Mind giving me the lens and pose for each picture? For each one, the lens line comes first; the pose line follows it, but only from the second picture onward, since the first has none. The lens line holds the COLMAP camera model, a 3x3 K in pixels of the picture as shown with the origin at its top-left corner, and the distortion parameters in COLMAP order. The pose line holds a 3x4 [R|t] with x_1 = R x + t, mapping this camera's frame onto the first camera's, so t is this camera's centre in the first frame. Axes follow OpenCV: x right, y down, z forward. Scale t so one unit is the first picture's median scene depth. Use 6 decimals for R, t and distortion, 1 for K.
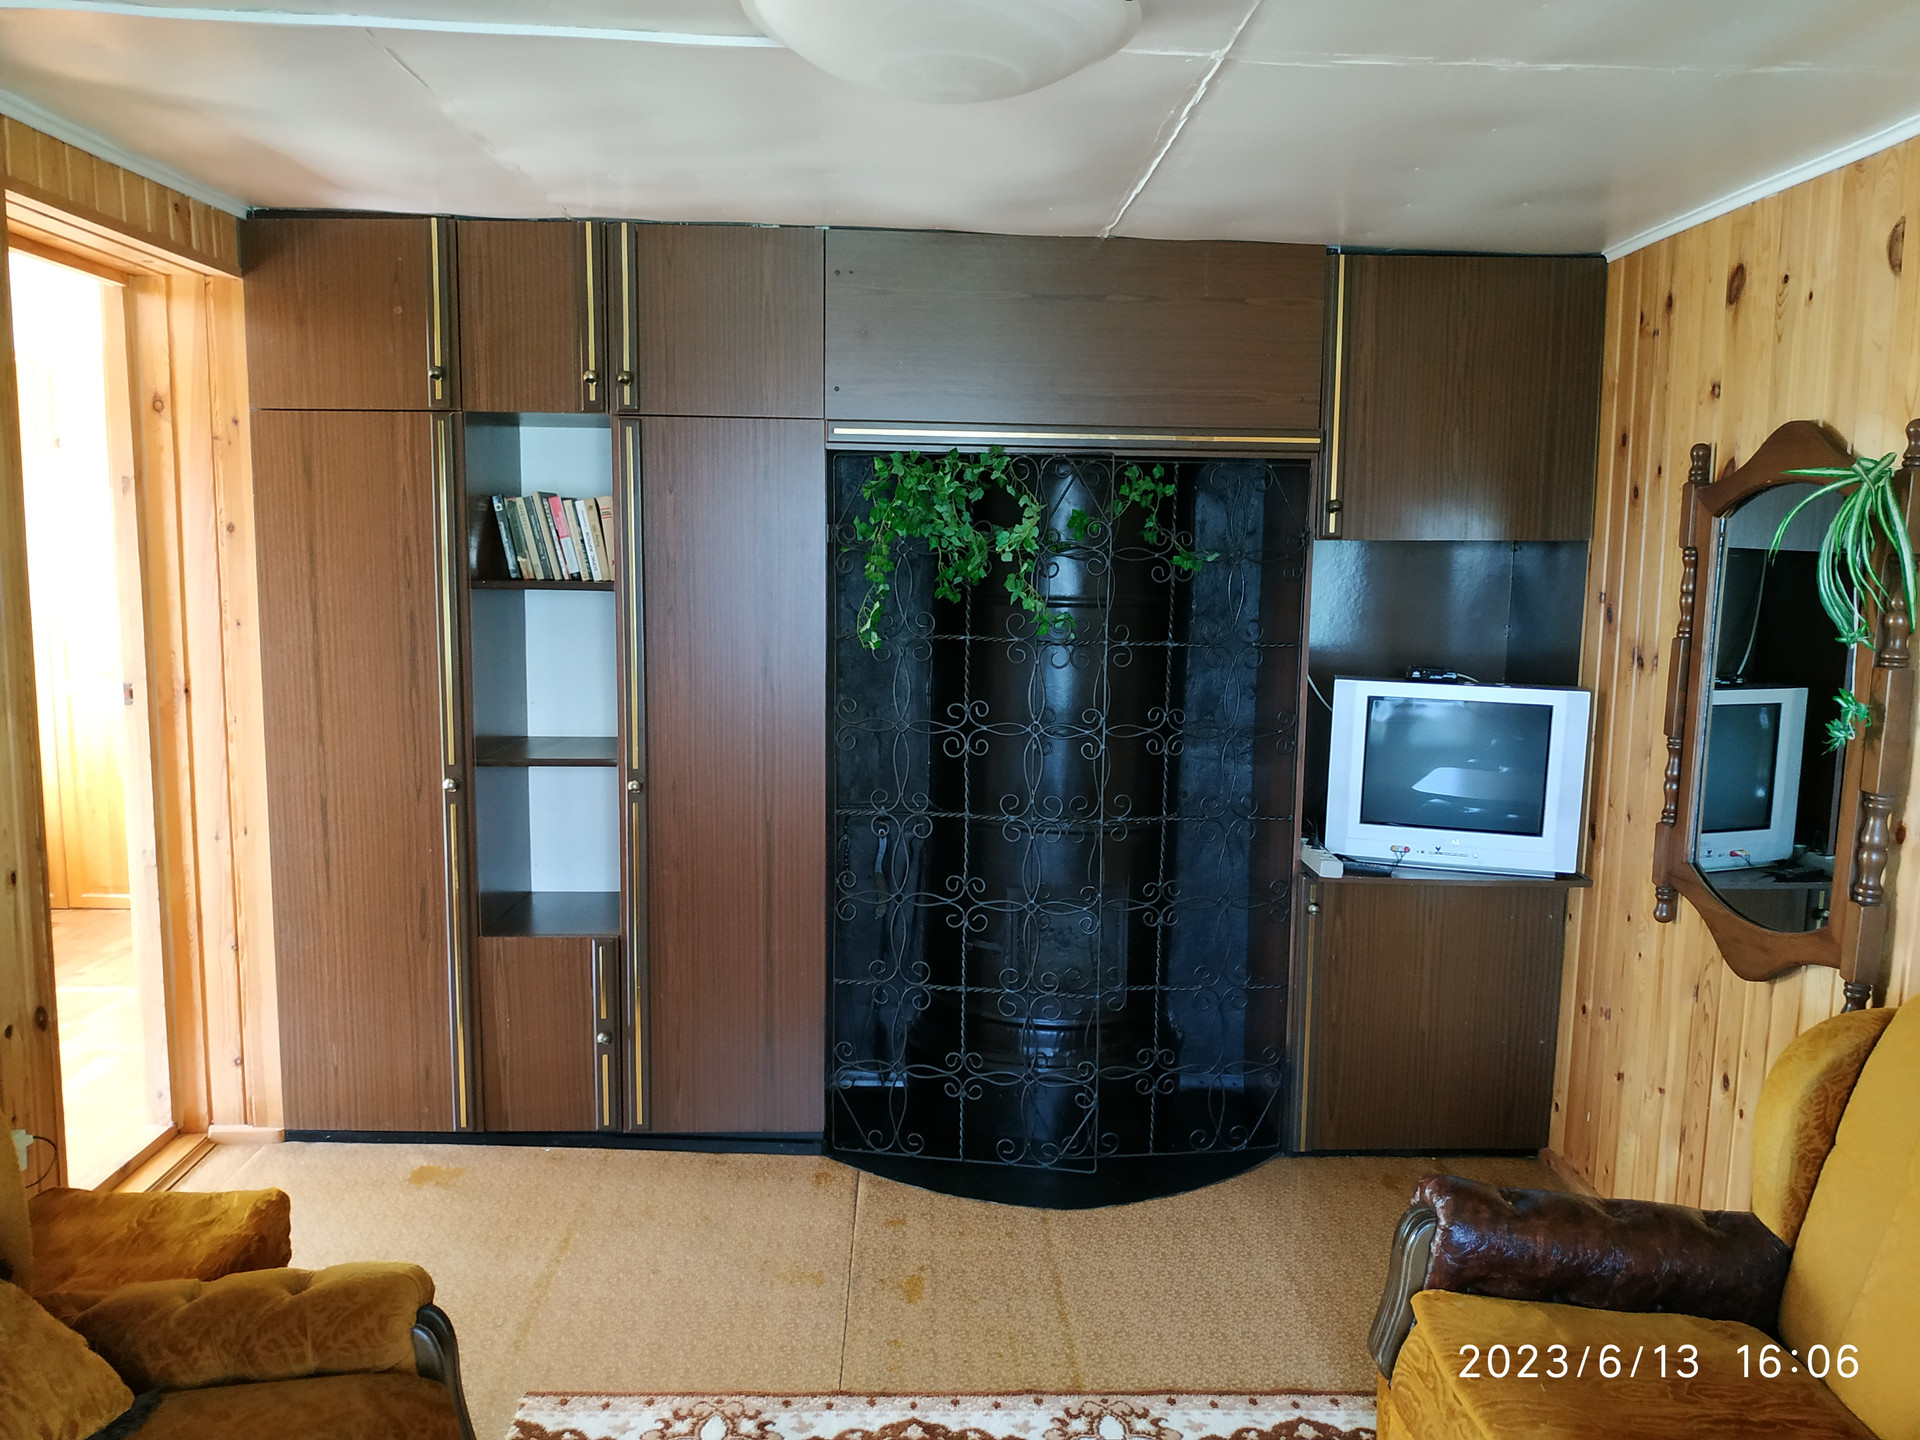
lens RADIAL K [[1395.5, 0, 955.5], [0, 1395.5, 722.1], [0, 0, 1]] dist [0.074913, -0.054440]
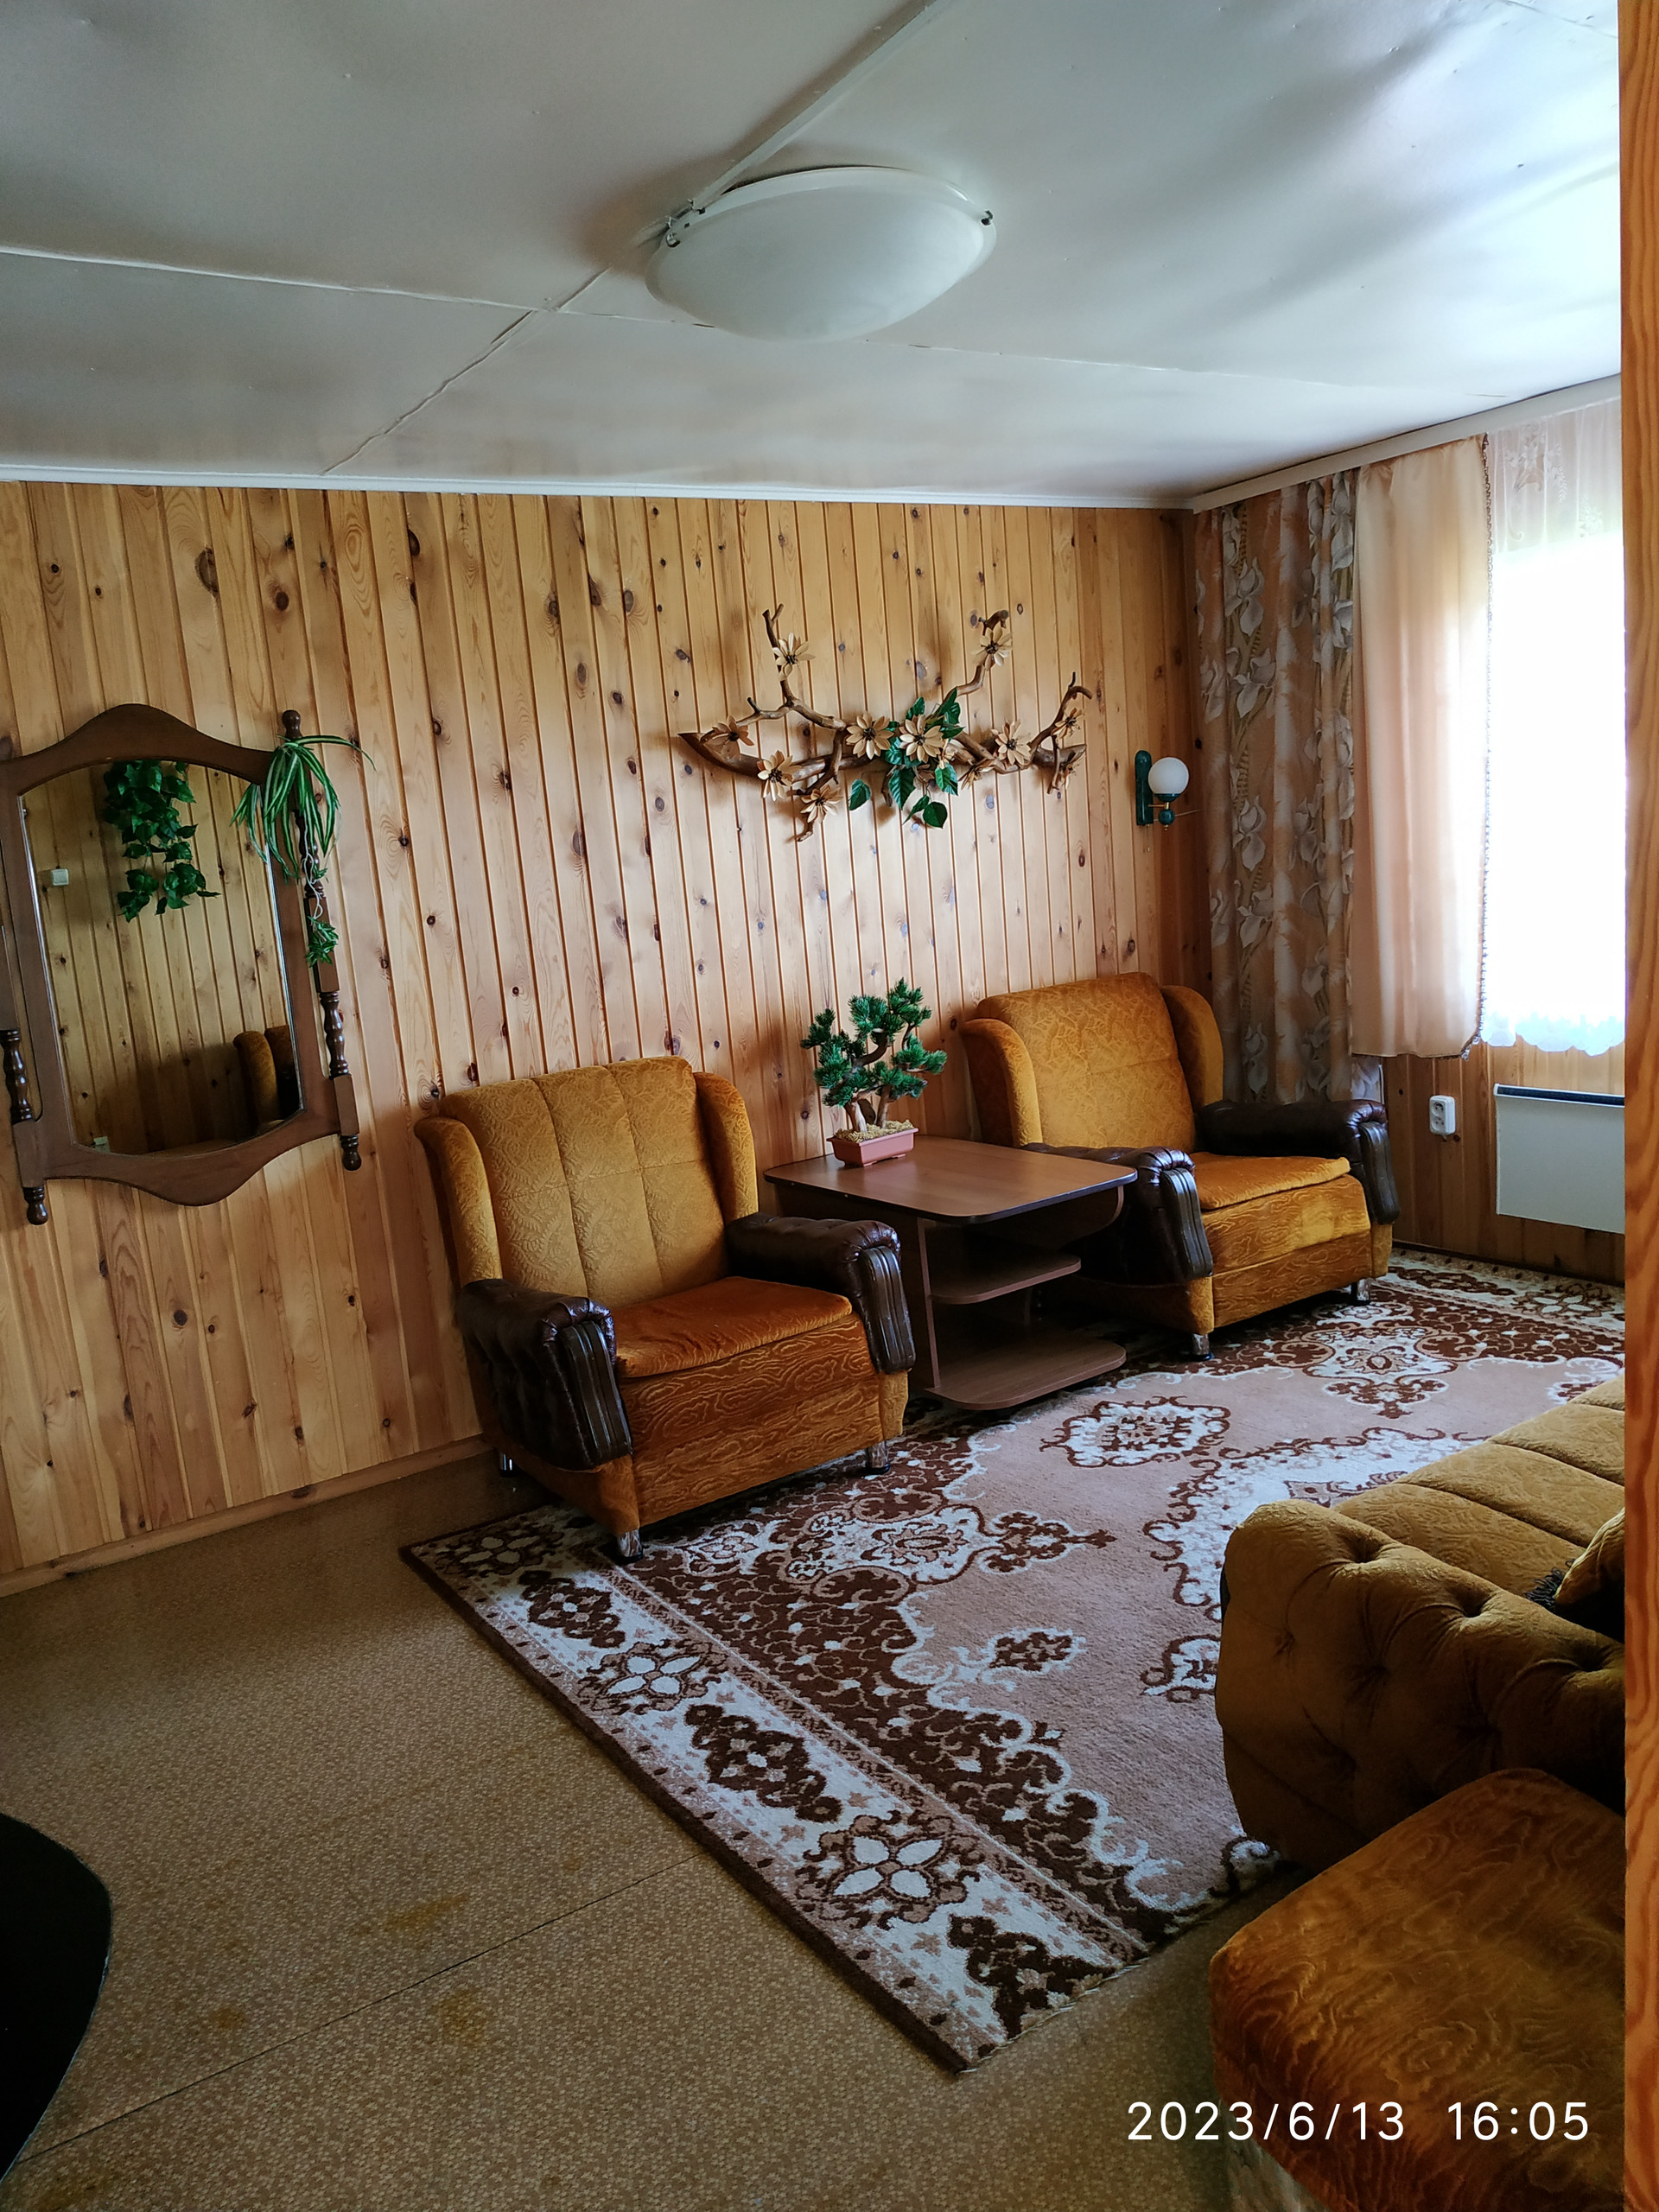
lens RADIAL K [[1607.7, 0, 825.2], [0, 1607.7, 1109.2], [0, 0, 1]] dist [0.074913, -0.054440]
pose [[-0.516813, -0.107333, 0.849343, -0.827281], [0.194253, 0.951530, 0.238447, -0.108805], [-0.833769, 0.288220, -0.470913, 1.249898]]
